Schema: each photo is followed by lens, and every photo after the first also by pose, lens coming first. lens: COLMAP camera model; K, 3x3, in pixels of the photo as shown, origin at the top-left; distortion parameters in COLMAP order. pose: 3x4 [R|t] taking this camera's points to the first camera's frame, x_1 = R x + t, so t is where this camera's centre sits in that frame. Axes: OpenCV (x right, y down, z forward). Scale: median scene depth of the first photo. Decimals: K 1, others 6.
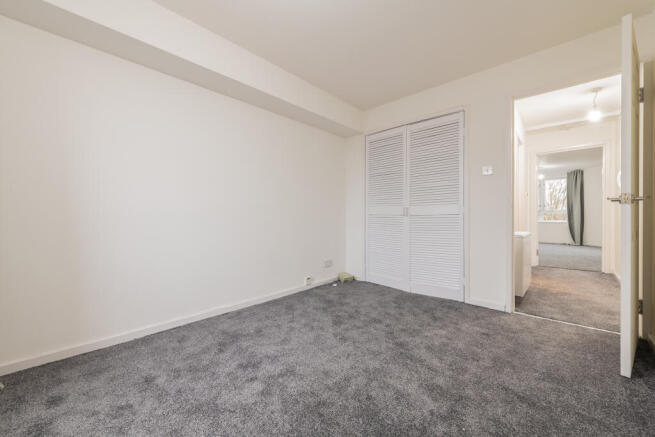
lens RADIAL K [[253.6, 0, 327.5], [0, 253.6, 218.5], [0, 0, 1]] dist [0.001226, -0.000150]
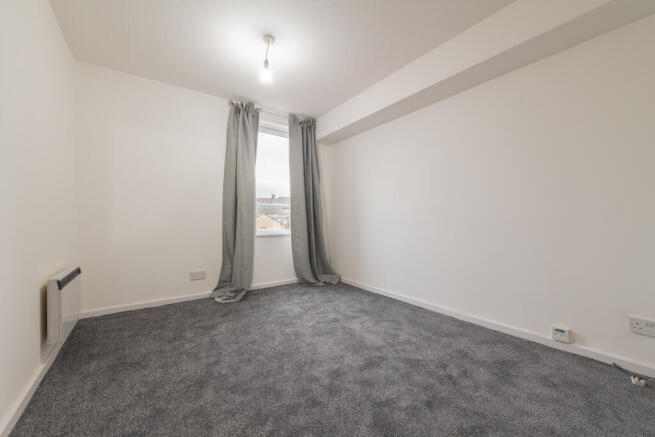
lens RADIAL K [[253.6, 0, 327.5], [0, 253.6, 218.5], [0, 0, 1]] dist [0.001226, -0.000150]
pose [[-0.196469, -0.002556, -0.980507, 0.688347], [-0.000648, 0.999997, -0.002476, -0.005519], [0.980510, 0.000149, -0.196470, 0.752979]]
